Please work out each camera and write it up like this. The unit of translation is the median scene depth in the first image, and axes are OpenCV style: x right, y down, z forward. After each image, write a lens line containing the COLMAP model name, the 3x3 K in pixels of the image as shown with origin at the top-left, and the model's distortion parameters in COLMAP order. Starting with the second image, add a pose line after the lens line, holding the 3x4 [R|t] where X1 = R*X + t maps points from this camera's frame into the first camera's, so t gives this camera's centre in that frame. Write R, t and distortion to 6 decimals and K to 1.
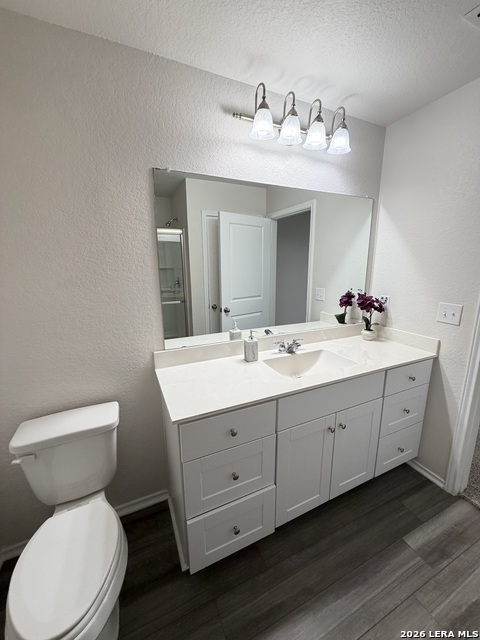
lens RADIAL K [[253.6, 0, 240.8], [0, 253.6, 318.5], [0, 0, 1]] dist [-0.001469, -0.000109]
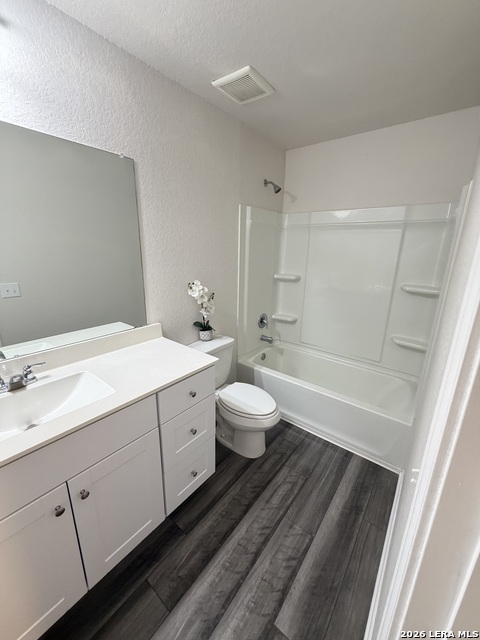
lens RADIAL K [[255.8, 0, 241.8], [0, 255.8, 316.6], [0, 0, 1]] dist [0.008026, -0.000082]
pose [[0.886514, -0.088942, 0.454073, 0.447224], [0.069414, 0.995810, 0.059535, -0.047071], [-0.457465, -0.021259, 0.888973, 0.192109]]
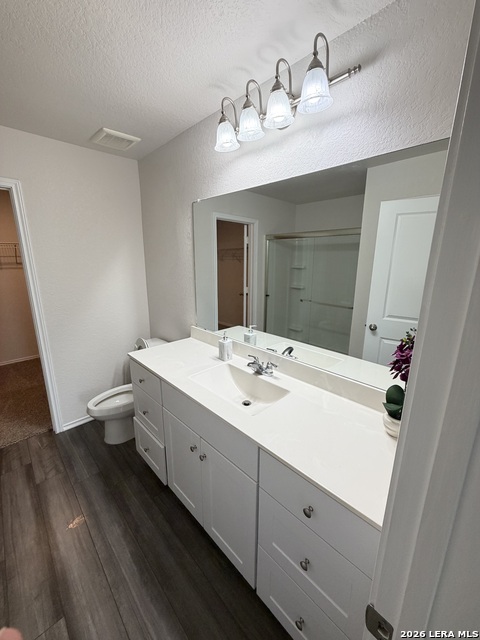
lens RADIAL K [[251.1, 0, 240.0], [0, 251.1, 320.0], [0, 0, 1]] dist [-0.008028, 0.000061]
pose [[0.337699, 0.224366, -0.914122, 0.994925], [-0.211265, 0.964463, 0.158675, -0.179700], [0.917238, 0.139537, 0.373099, 0.634468]]
